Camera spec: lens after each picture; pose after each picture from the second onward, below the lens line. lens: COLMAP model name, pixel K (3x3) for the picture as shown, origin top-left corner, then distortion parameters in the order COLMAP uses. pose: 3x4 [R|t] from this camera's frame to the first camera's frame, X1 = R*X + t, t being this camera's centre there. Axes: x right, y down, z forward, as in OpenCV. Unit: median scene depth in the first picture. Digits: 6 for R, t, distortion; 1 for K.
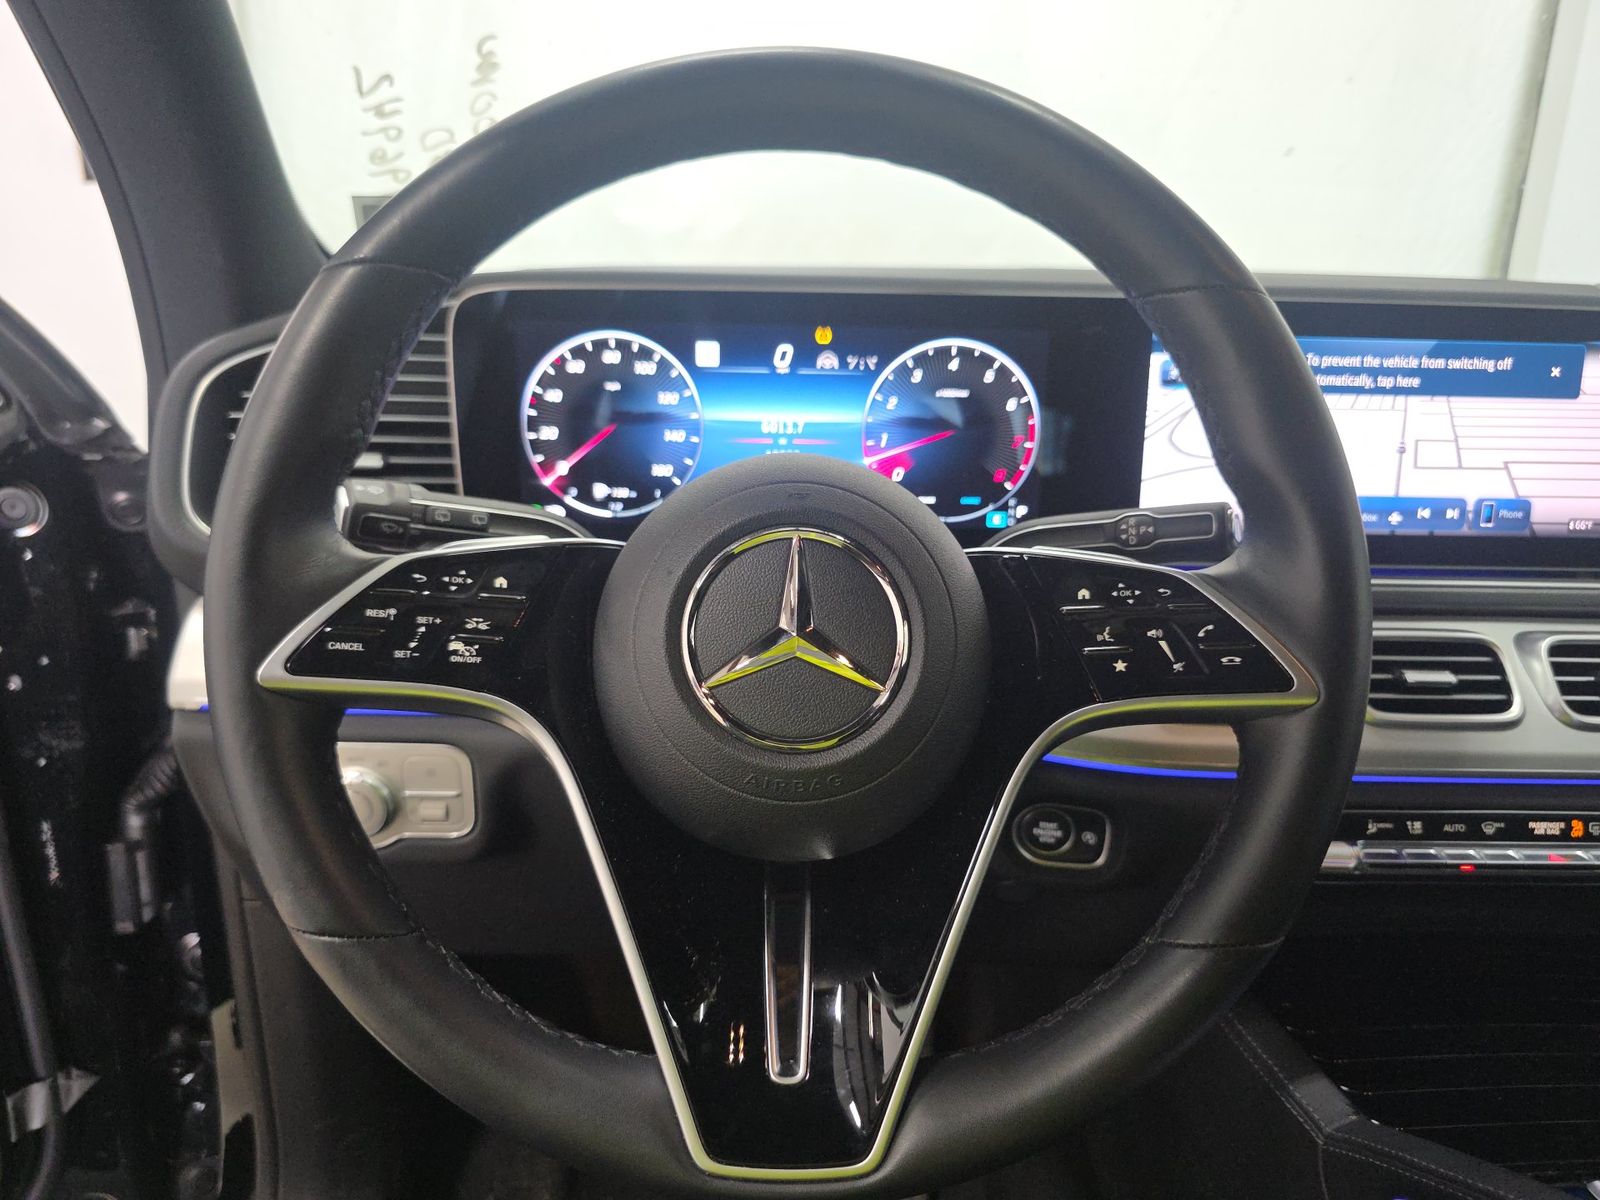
lens RADIAL K [[953.5, 0, 847.7], [0, 953.5, 625.4], [0, 0, 1]] dist [0.003065, -0.000348]
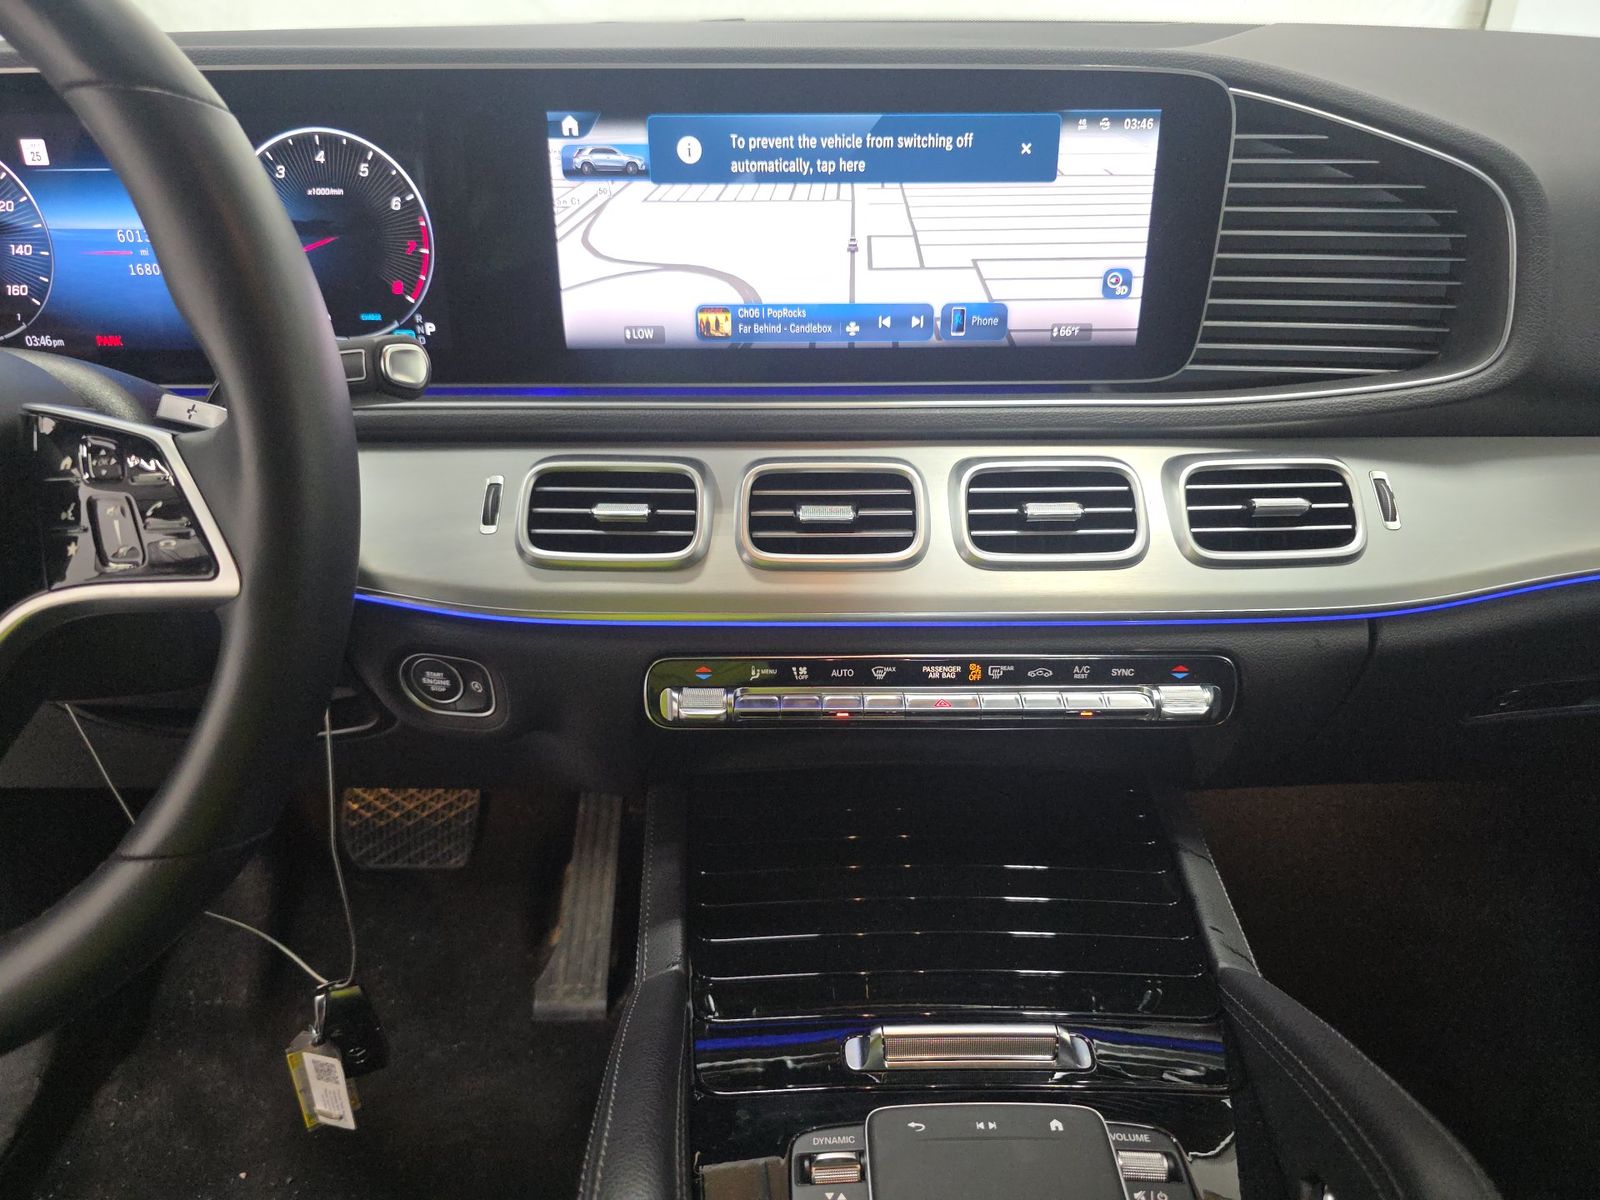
lens RADIAL K [[1036.2, 0, 825.5], [0, 1036.2, 604.8], [0, 0, 1]] dist [0.022742, -0.025964]
pose [[0.999451, -0.012002, -0.030883, 0.589689], [0.016141, 0.990375, 0.137467, 0.008264], [0.028936, -0.137890, 0.990025, 0.016093]]
